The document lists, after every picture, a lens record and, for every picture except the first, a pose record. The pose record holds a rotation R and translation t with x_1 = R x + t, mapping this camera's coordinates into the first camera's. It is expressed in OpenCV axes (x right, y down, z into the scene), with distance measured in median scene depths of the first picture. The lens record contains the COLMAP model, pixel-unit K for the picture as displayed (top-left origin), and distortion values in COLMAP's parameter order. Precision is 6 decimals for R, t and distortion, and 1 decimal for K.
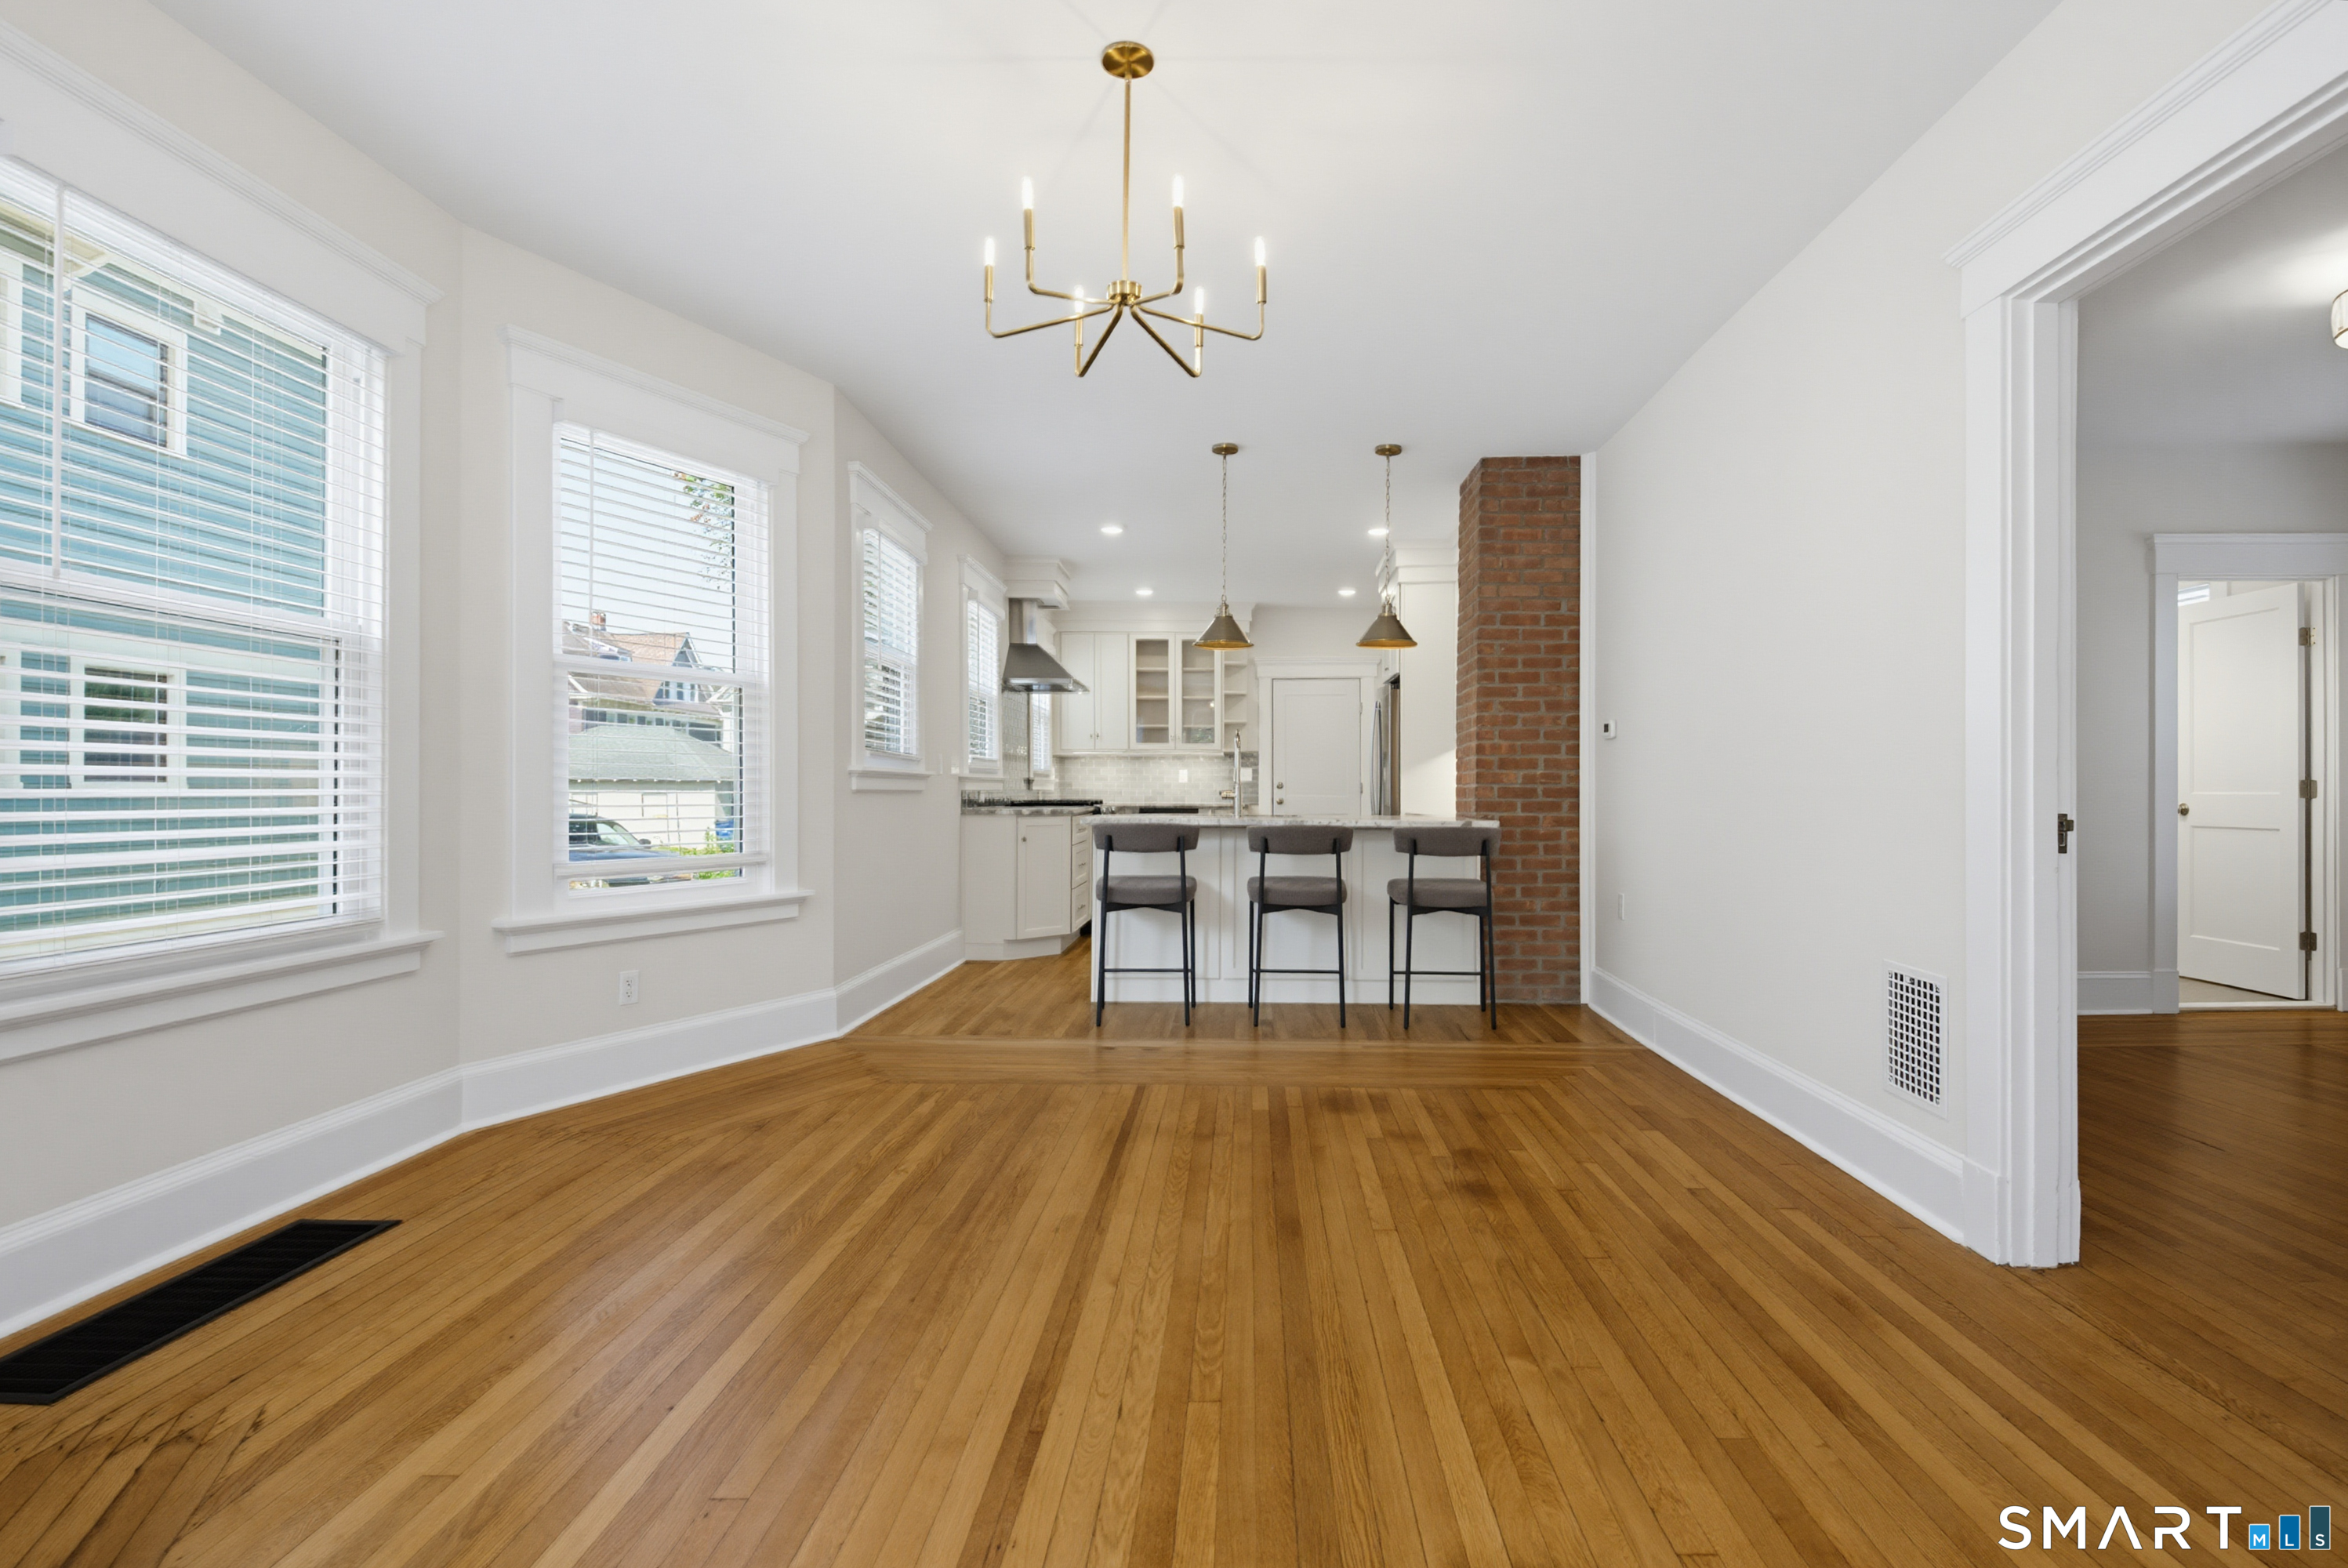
lens RADIAL K [[1089.0, 0, 1250.2], [0, 1089.0, 801.9], [0, 0, 1]] dist [0.015535, -0.005976]
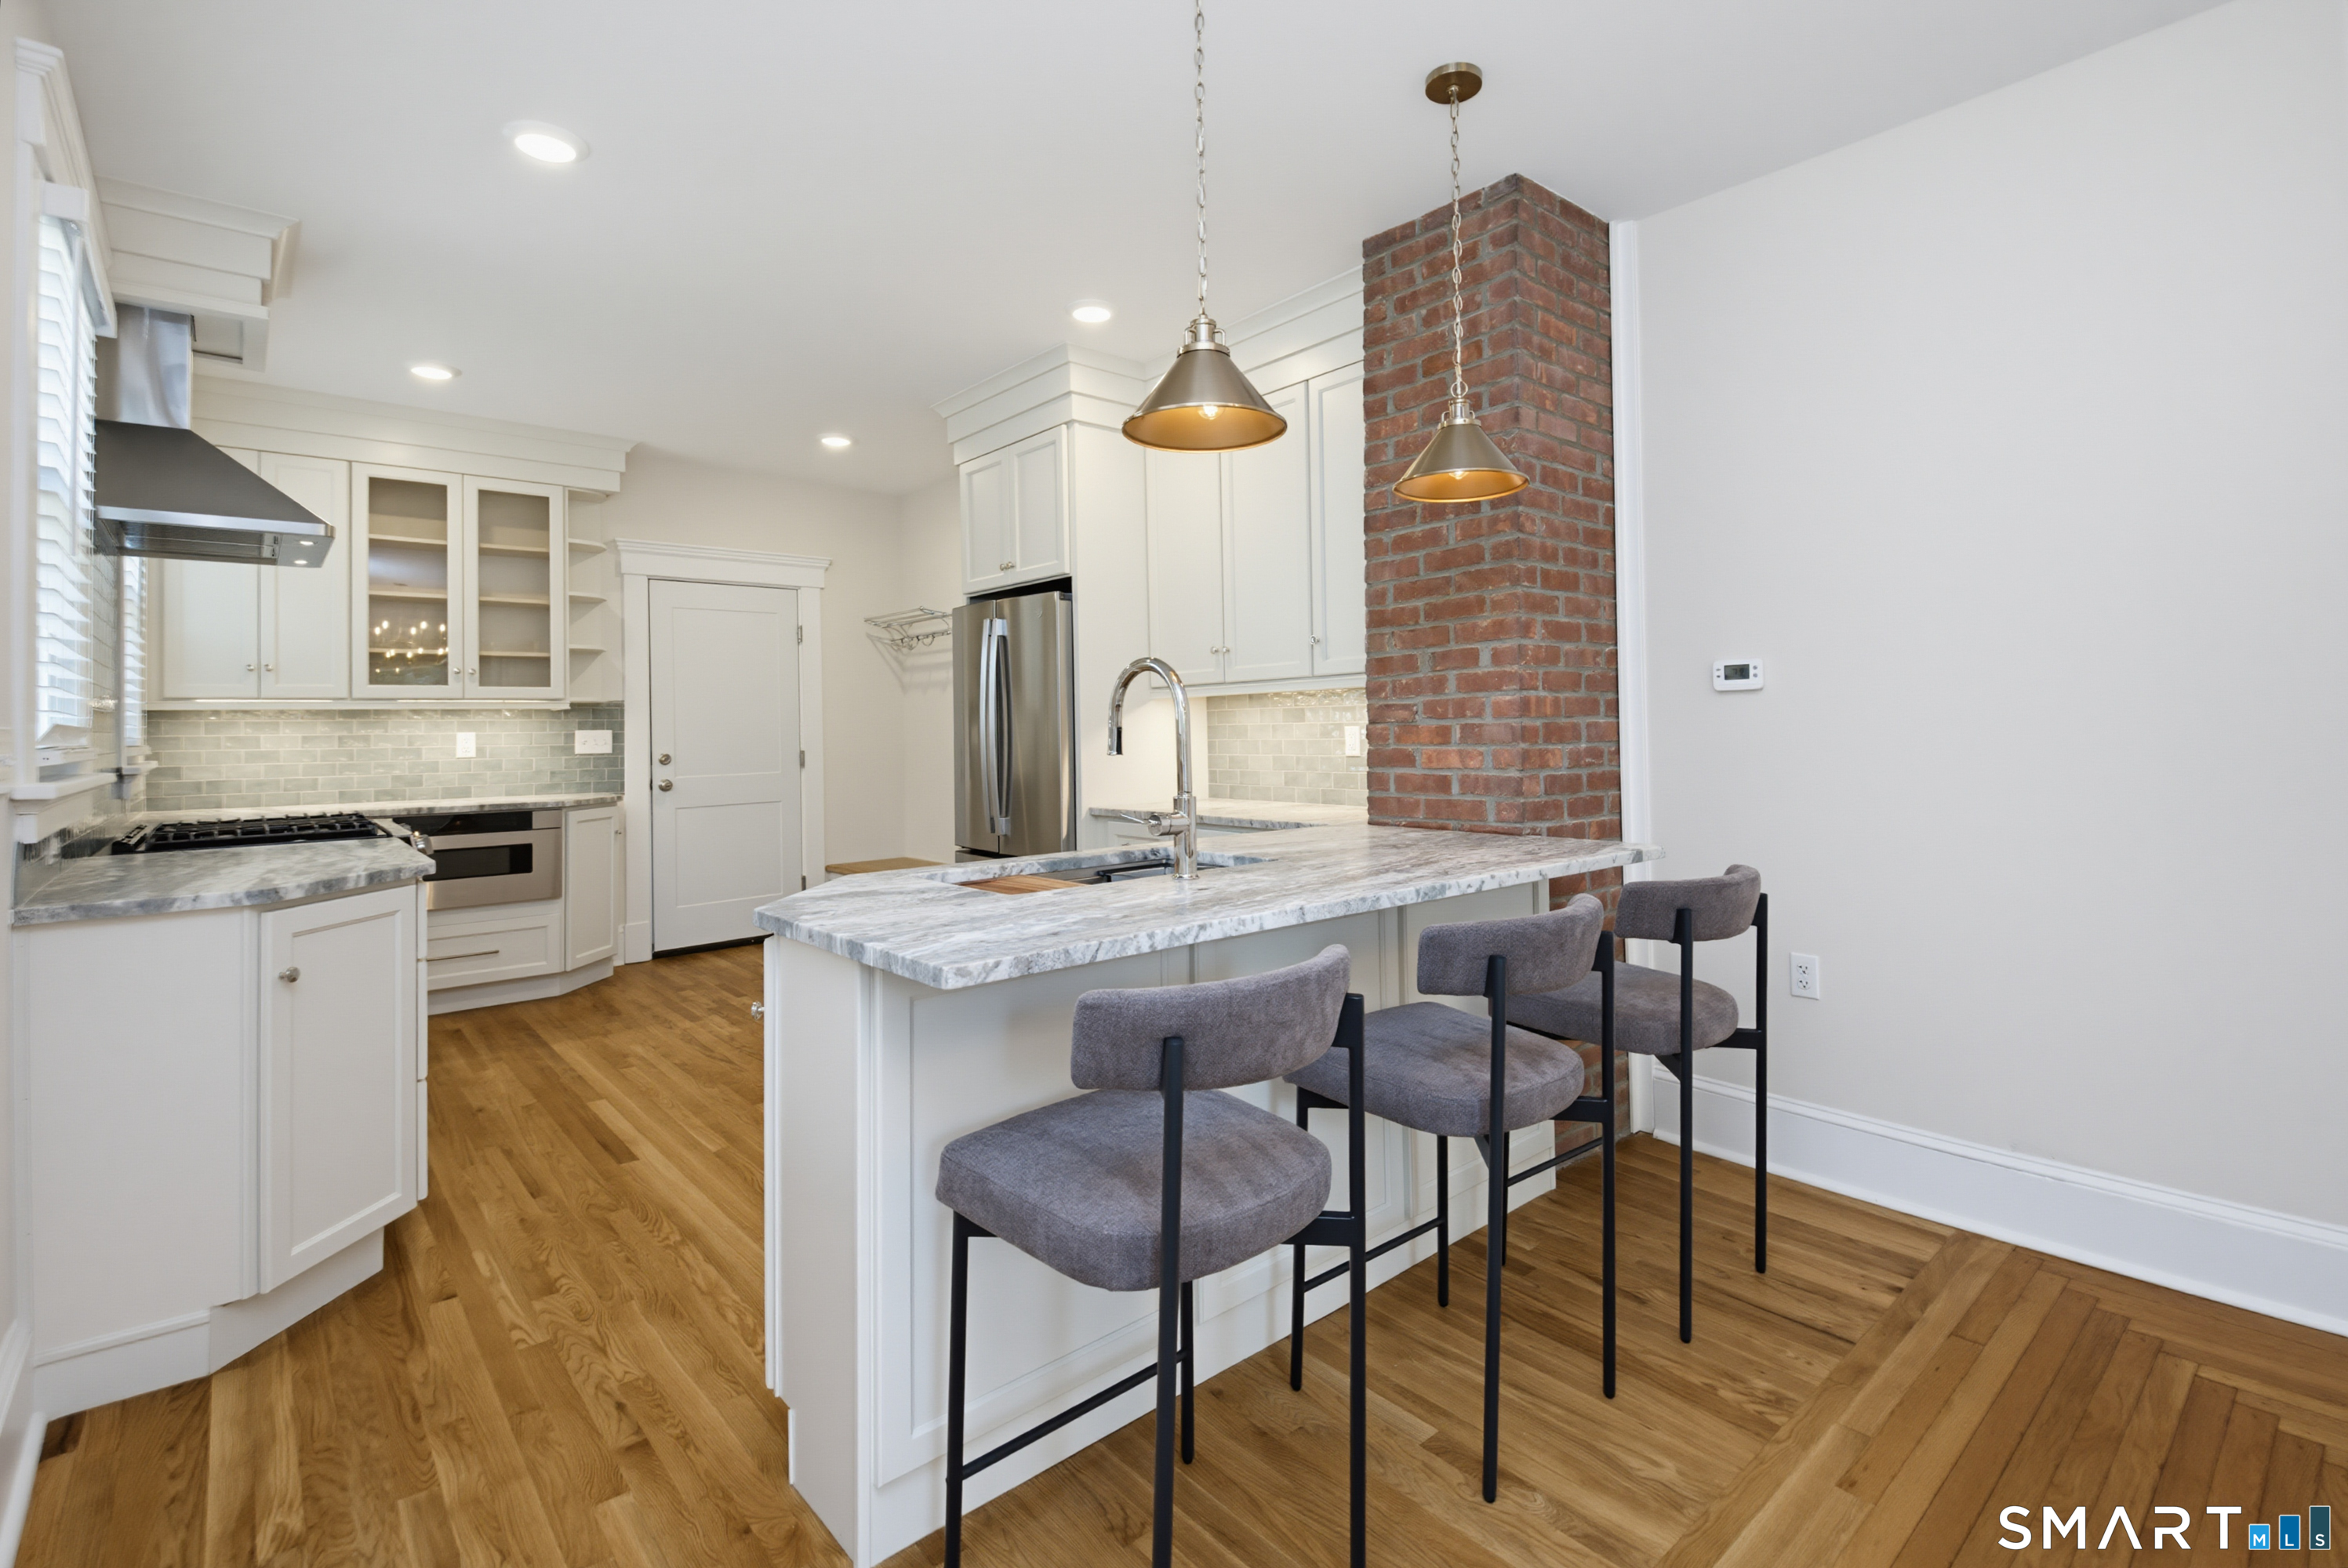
lens RADIAL K [[1088.8, 0, 1185.3], [0, 1088.8, 703.7], [0, 0, 1]] dist [0.015535, -0.005976]
pose [[0.761537, 0.001695, 0.648119, -0.267066], [0.024424, 0.999211, -0.031311, -0.037158], [-0.647661, 0.039674, 0.760895, 0.699402]]
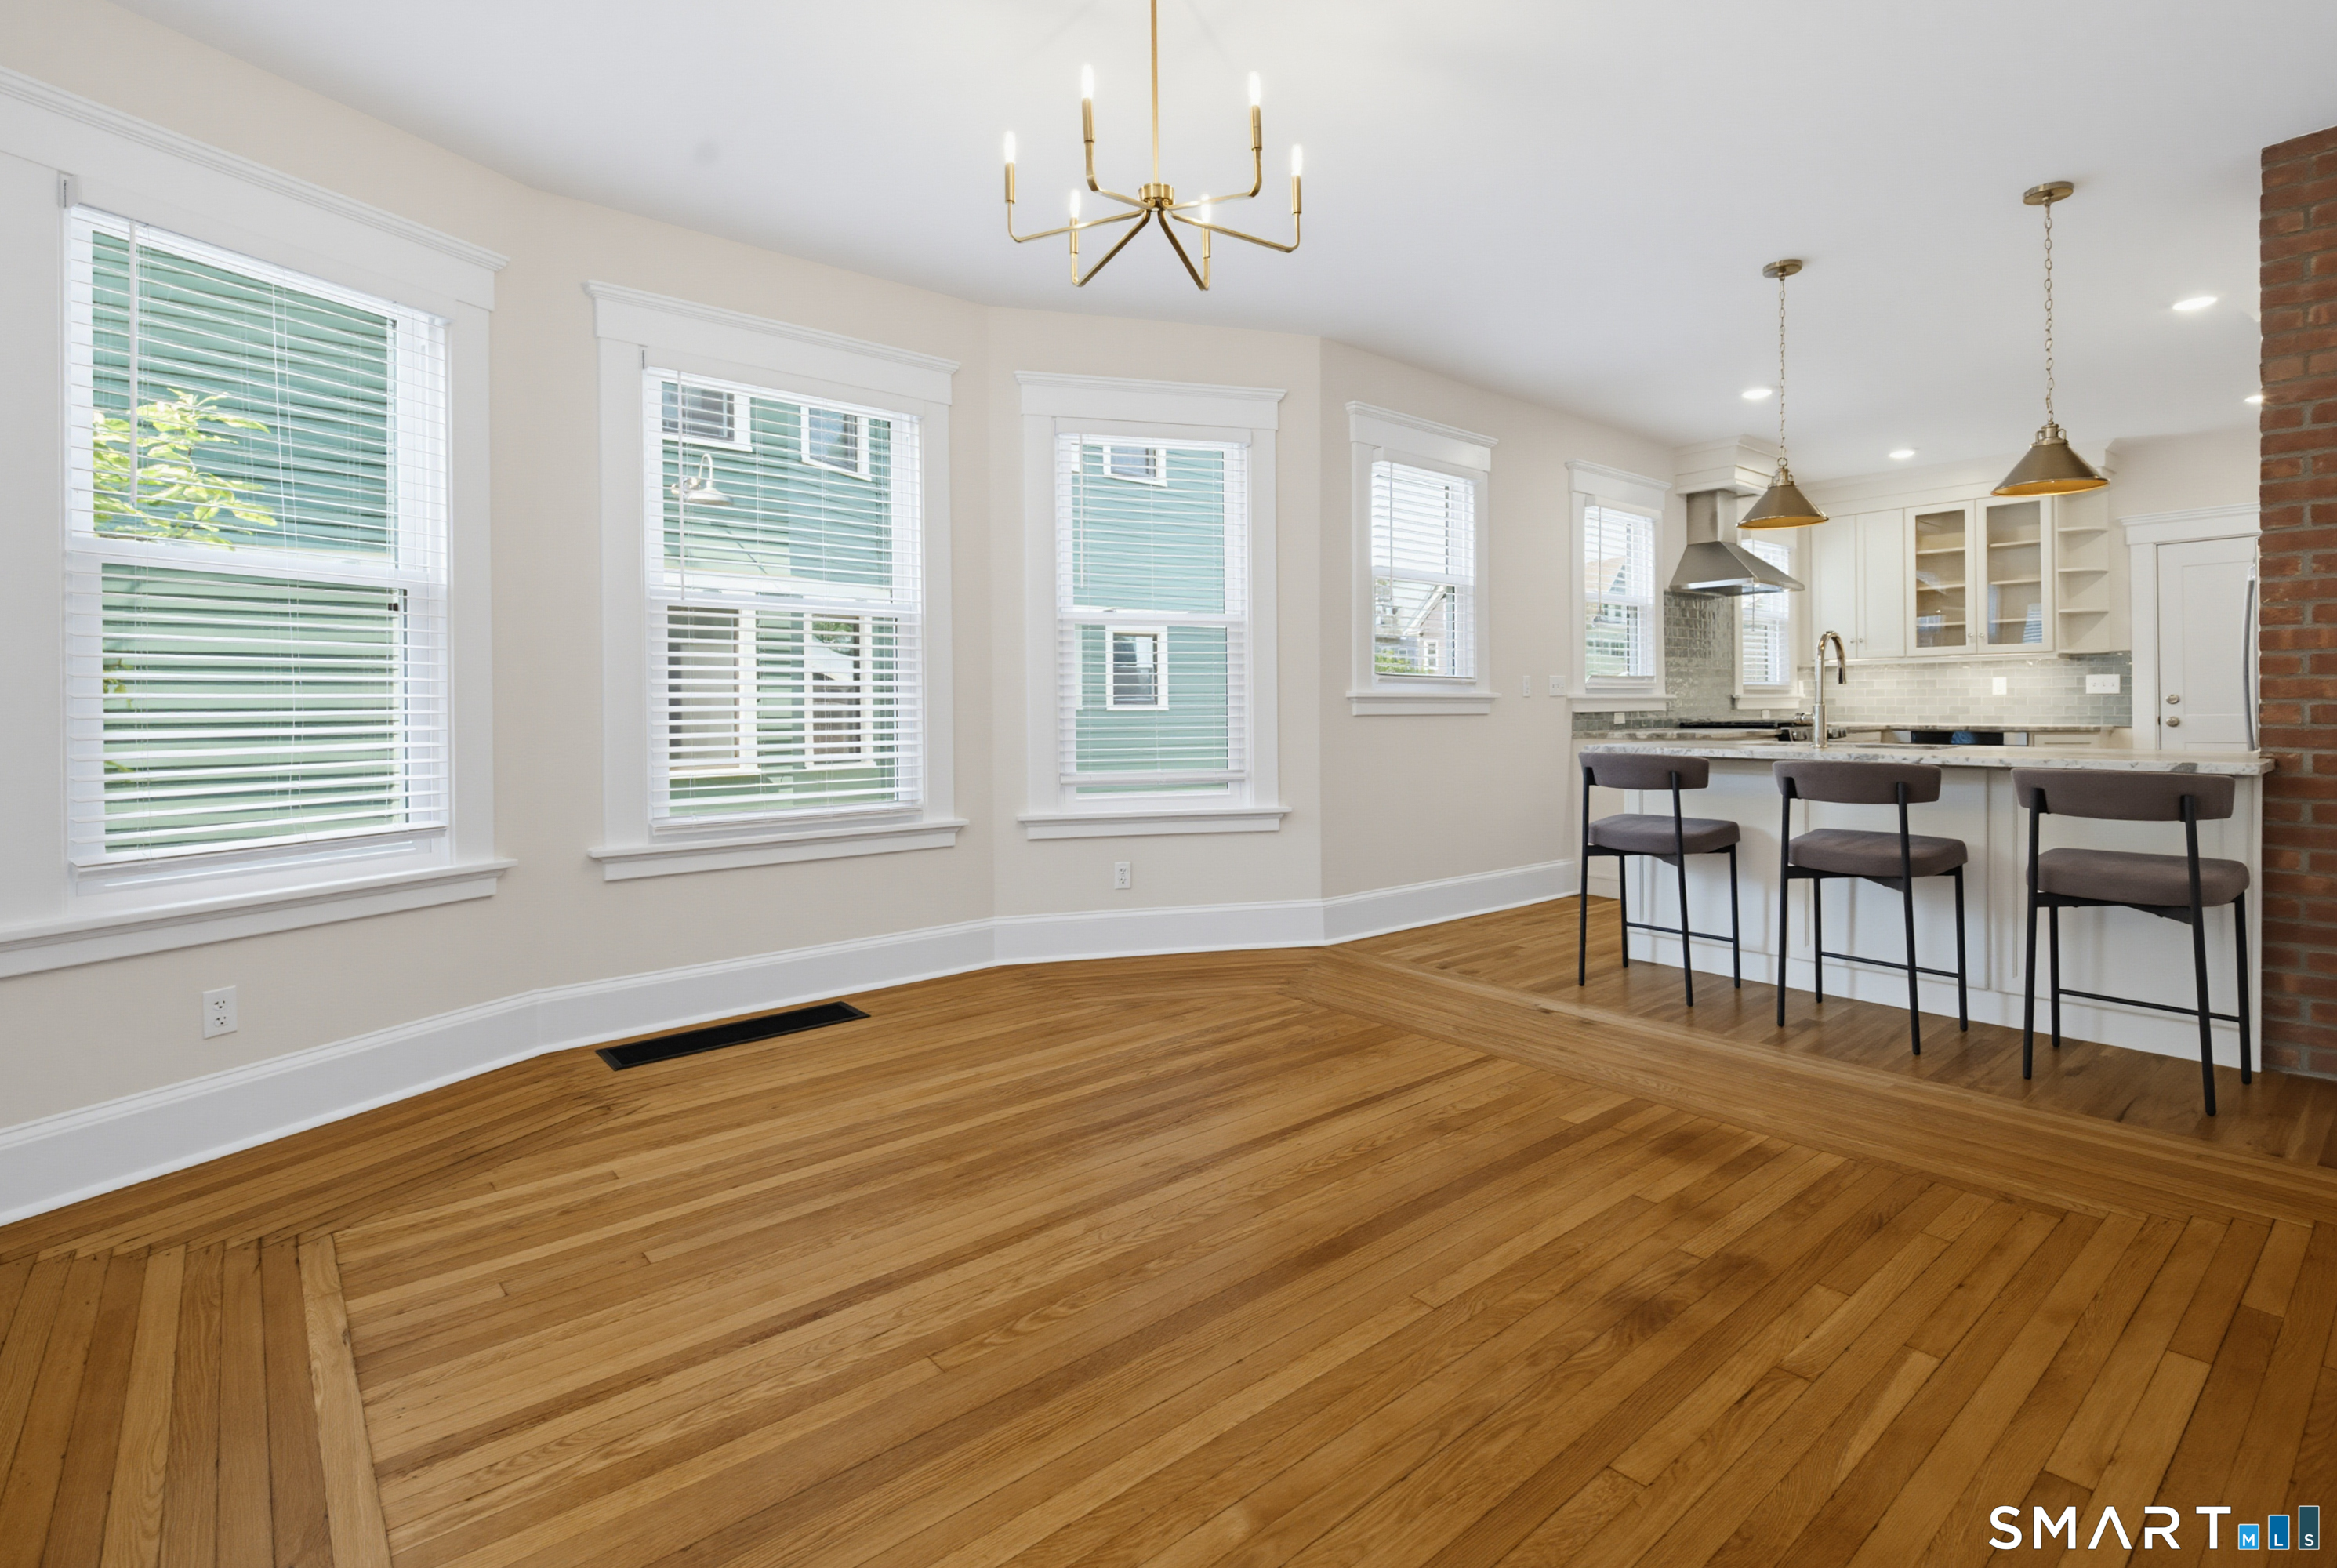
lens RADIAL K [[1083.9, 0, 1216.3], [0, 1083.9, 716.4], [0, 0, 1]] dist [0.015535, -0.005976]
pose [[0.660629, 0.001338, -0.750711, 0.280074], [-0.000933, 0.999999, 0.000961, -0.007480], [0.750712, 0.000065, 0.660630, 0.183706]]
